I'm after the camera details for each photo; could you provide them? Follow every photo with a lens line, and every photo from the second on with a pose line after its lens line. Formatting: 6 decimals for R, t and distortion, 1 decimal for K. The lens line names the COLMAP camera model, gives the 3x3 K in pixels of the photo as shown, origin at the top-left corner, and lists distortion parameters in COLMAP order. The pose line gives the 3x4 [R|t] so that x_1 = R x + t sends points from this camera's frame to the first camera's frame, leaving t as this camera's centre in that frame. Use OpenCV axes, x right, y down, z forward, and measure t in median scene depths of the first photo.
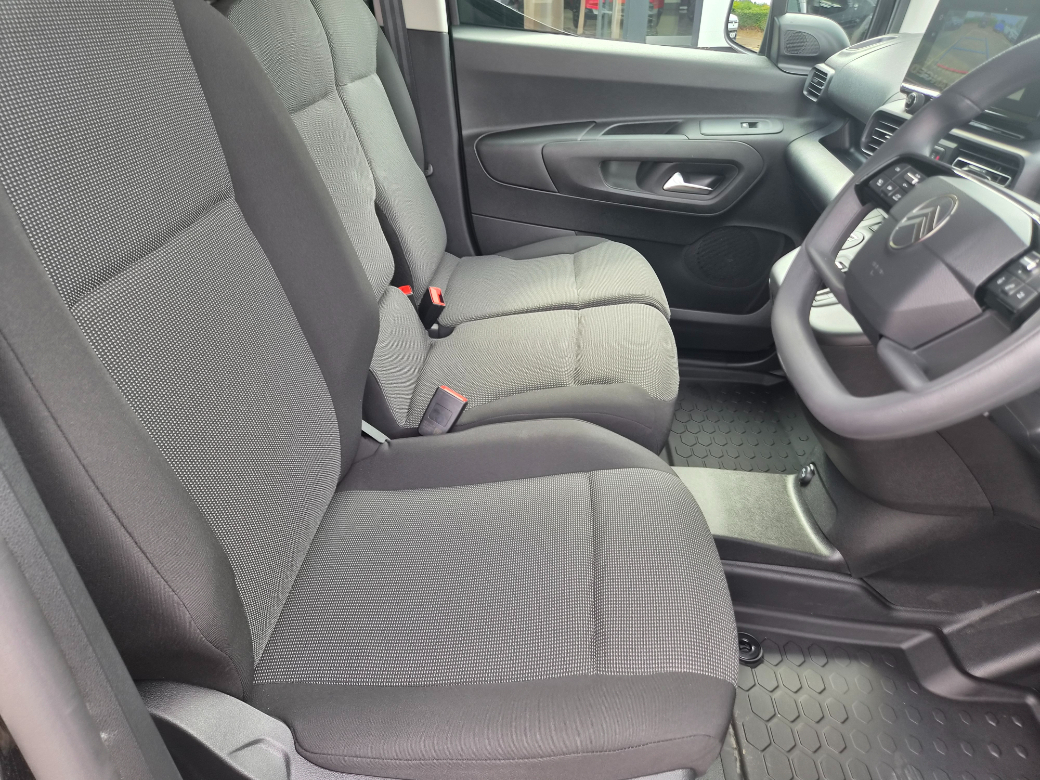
lens RADIAL K [[686.9, 0, 513.3], [0, 686.9, 380.2], [0, 0, 1]] dist [0.064010, -0.056002]
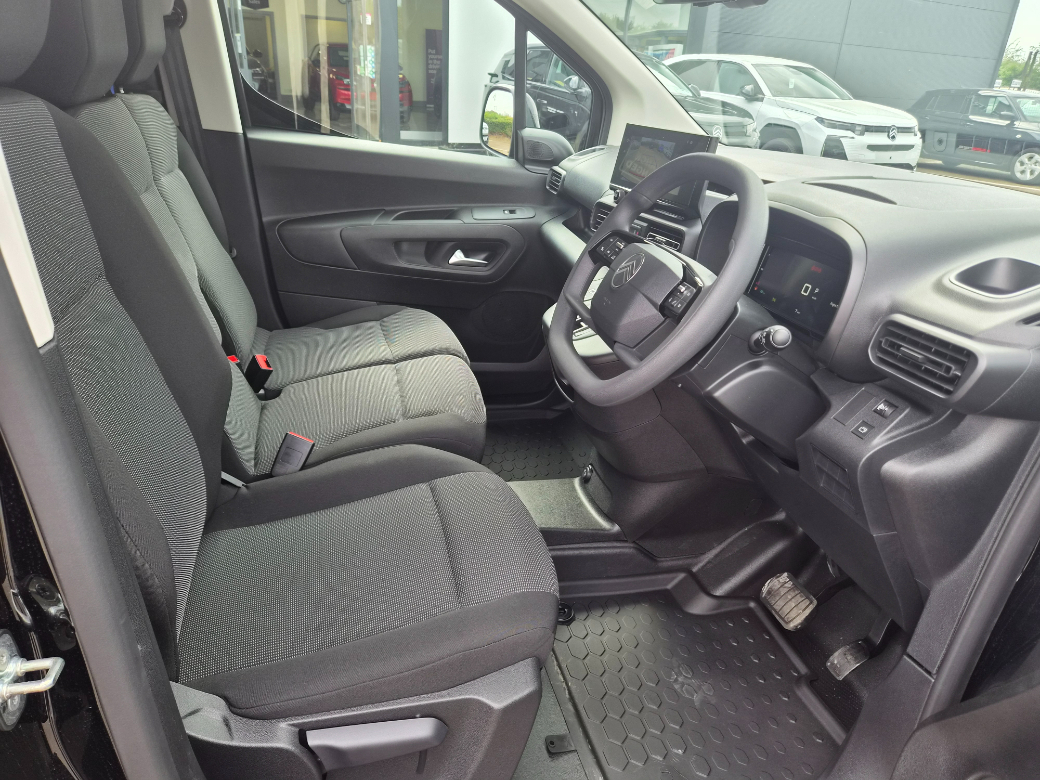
lens RADIAL K [[689.3, 0, 520.0], [0, 689.3, 390.0], [0, 0, 1]] dist [0.063022, -0.052604]
pose [[0.944525, -0.093414, 0.314875, -0.087673], [0.124341, 0.989044, -0.079566, 0.069950], [-0.303993, 0.114304, 0.945792, -0.198475]]
